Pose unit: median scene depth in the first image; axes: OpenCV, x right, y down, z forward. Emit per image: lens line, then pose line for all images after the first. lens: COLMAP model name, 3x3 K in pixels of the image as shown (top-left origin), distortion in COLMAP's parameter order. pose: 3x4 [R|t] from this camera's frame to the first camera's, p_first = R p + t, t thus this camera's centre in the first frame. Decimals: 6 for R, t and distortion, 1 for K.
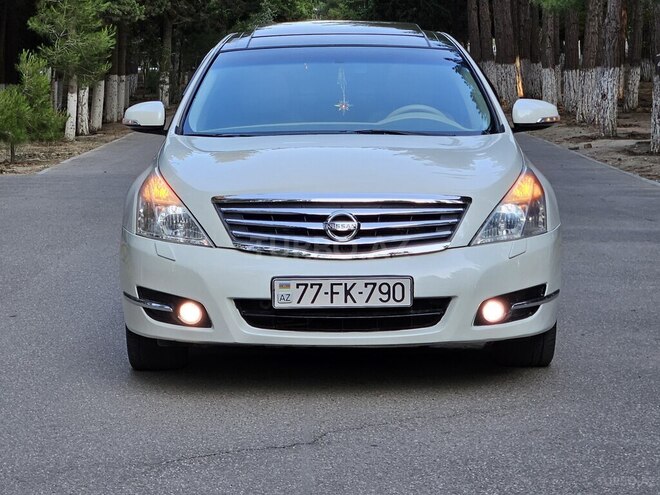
lens RADIAL K [[1518.4, 0, 330.0], [0, 1518.4, 247.5], [0, 0, 1]] dist [-0.086938, 3.636867]
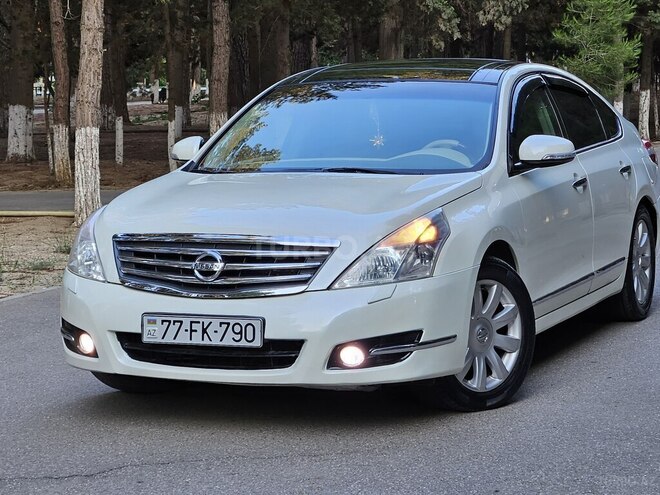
lens RADIAL K [[1518.4, 0, 330.0], [0, 1518.4, 247.5], [0, 0, 1]] dist [-0.086938, 3.636867]
pose [[0.926198, 0.025302, -0.376188, 0.478068], [-0.026587, 0.999645, 0.001774, -0.031198], [0.376099, 0.008358, 0.926542, 0.071579]]
